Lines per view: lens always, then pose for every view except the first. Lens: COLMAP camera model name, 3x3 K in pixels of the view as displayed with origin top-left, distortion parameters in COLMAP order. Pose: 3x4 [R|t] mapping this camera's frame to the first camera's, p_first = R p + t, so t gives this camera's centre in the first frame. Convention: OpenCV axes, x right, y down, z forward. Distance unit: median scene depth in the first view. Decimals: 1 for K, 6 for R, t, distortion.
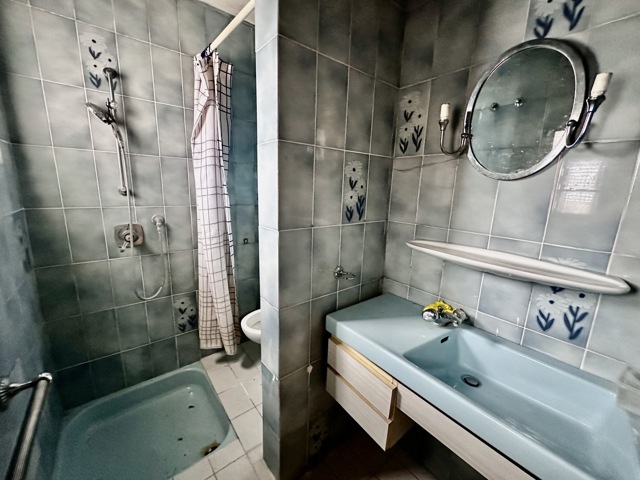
lens RADIAL K [[257.7, 0, 319.7], [0, 257.7, 239.0], [0, 0, 1]] dist [-0.001001, 0.000053]
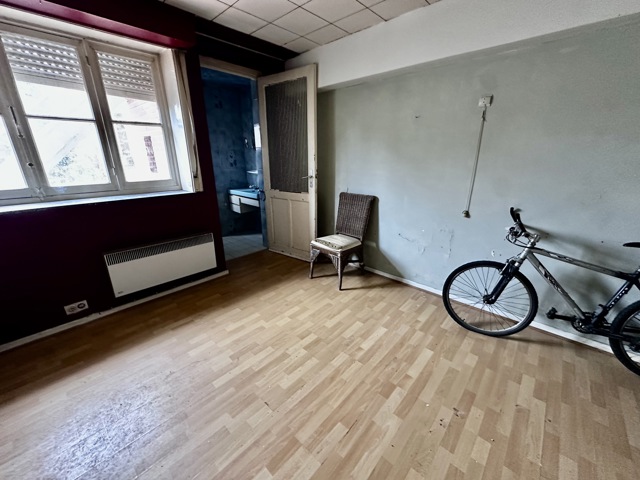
lens RADIAL K [[257.7, 0, 319.6], [0, 257.7, 239.4], [0, 0, 1]] dist [-0.001001, 0.000053]
pose [[0.990110, -0.073741, 0.119347, 0.910882], [0.060002, 0.991566, 0.114876, 0.687184], [-0.126812, -0.106578, 0.986184, -3.293473]]
